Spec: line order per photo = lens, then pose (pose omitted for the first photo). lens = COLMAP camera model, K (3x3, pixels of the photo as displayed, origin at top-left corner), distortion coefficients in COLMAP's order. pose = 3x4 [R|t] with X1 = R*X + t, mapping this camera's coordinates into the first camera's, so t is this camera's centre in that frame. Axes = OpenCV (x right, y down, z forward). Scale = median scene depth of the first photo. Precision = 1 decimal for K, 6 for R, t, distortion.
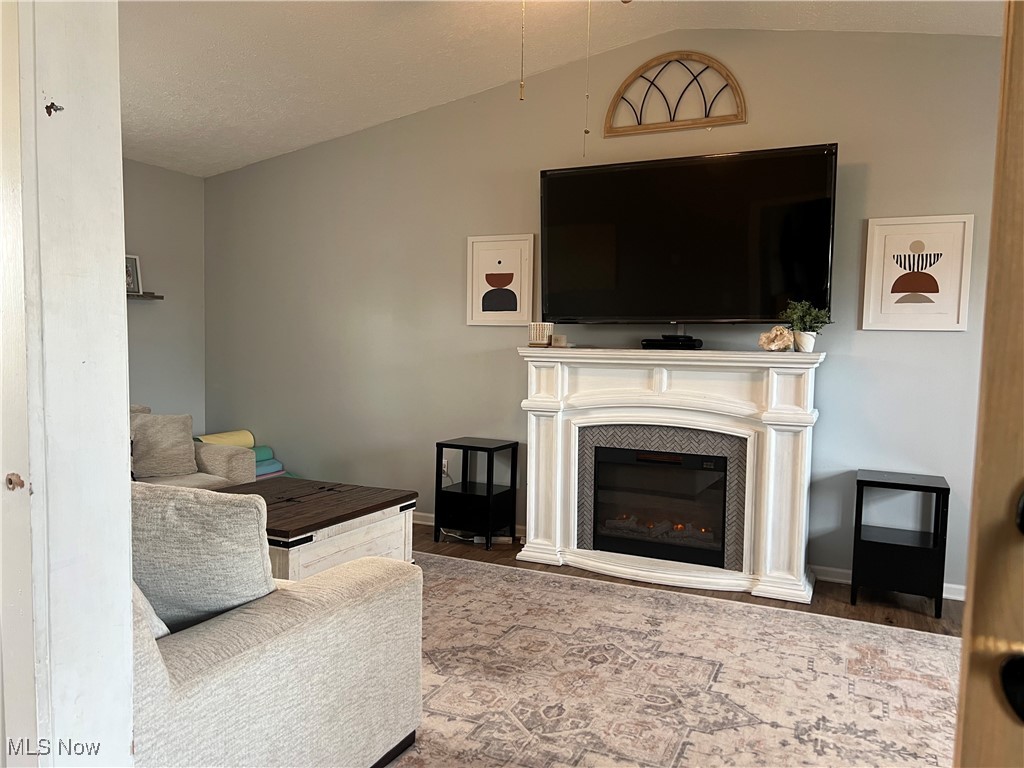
lens RADIAL K [[766.5, 0, 514.9], [0, 766.5, 387.9], [0, 0, 1]] dist [0.047052, -0.062182]
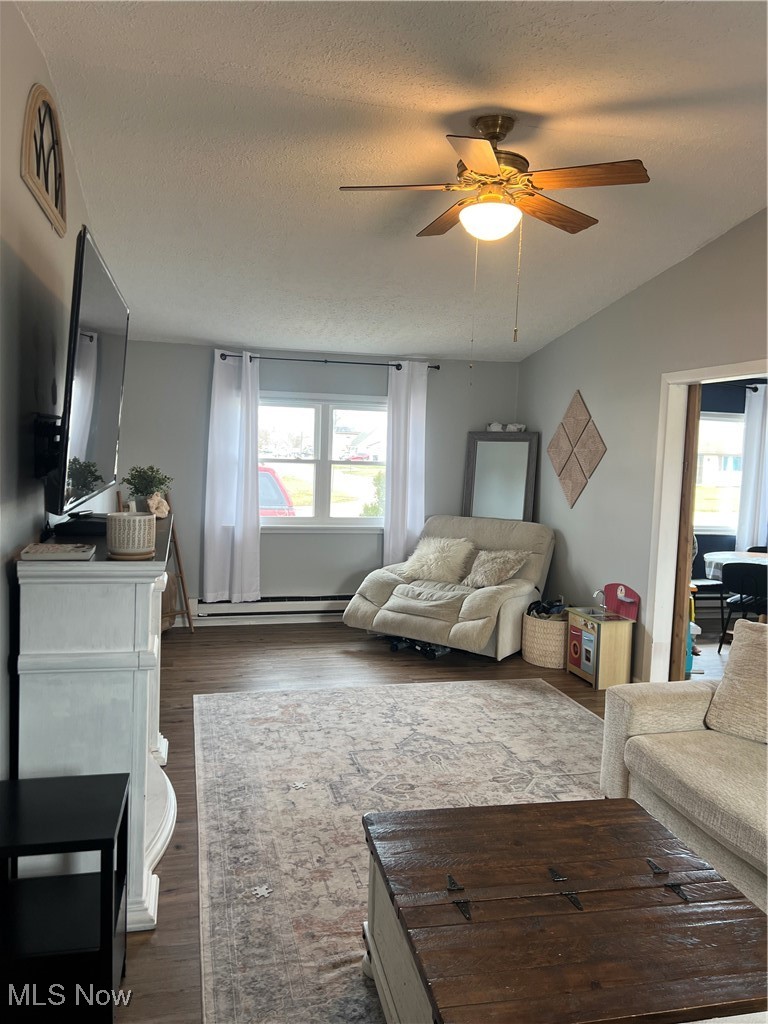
lens RADIAL K [[766.5, 0, 377.4], [0, 766.5, 509.6], [0, 0, 1]] dist [0.047052, -0.062182]
pose [[-0.622887, -0.101927, 0.775643, -0.766184], [0.001782, 0.991289, 0.131696, -0.237136], [-0.782310, 0.083414, -0.617279, 1.785766]]
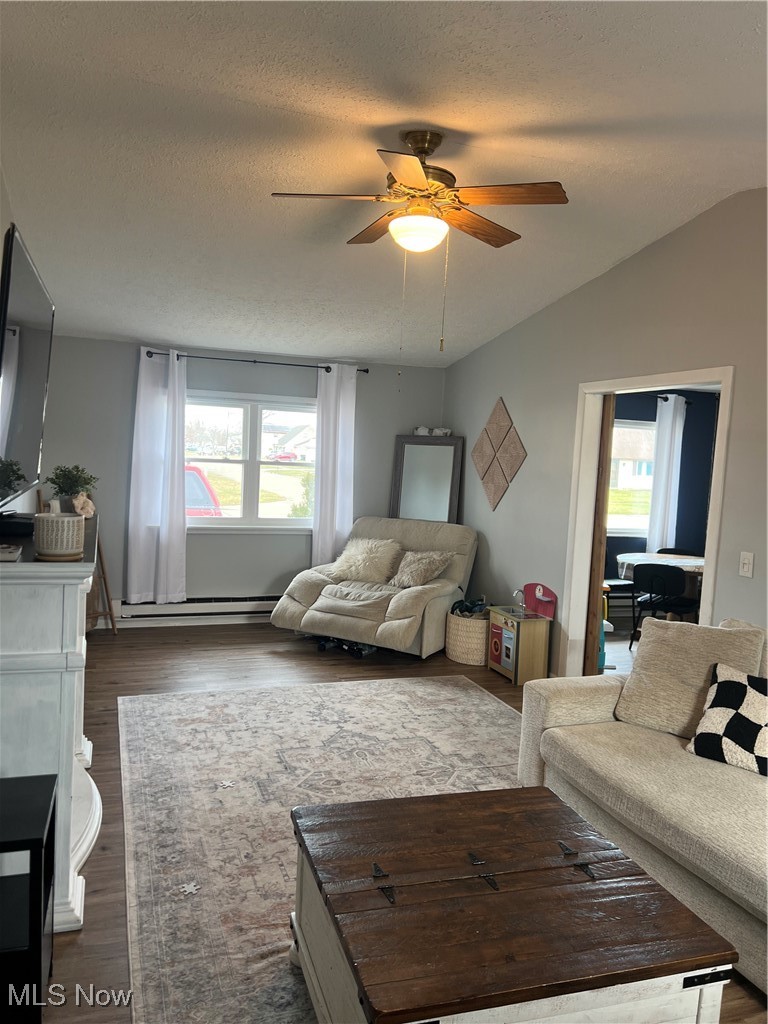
lens RADIAL K [[766.5, 0, 380.6], [0, 766.5, 508.6], [0, 0, 1]] dist [0.047052, -0.062182]
pose [[-0.695796, -0.106367, 0.710320, -0.787040], [-0.019357, 0.991391, 0.129494, -0.244994], [-0.717979, 0.076352, -0.691865, 1.808506]]
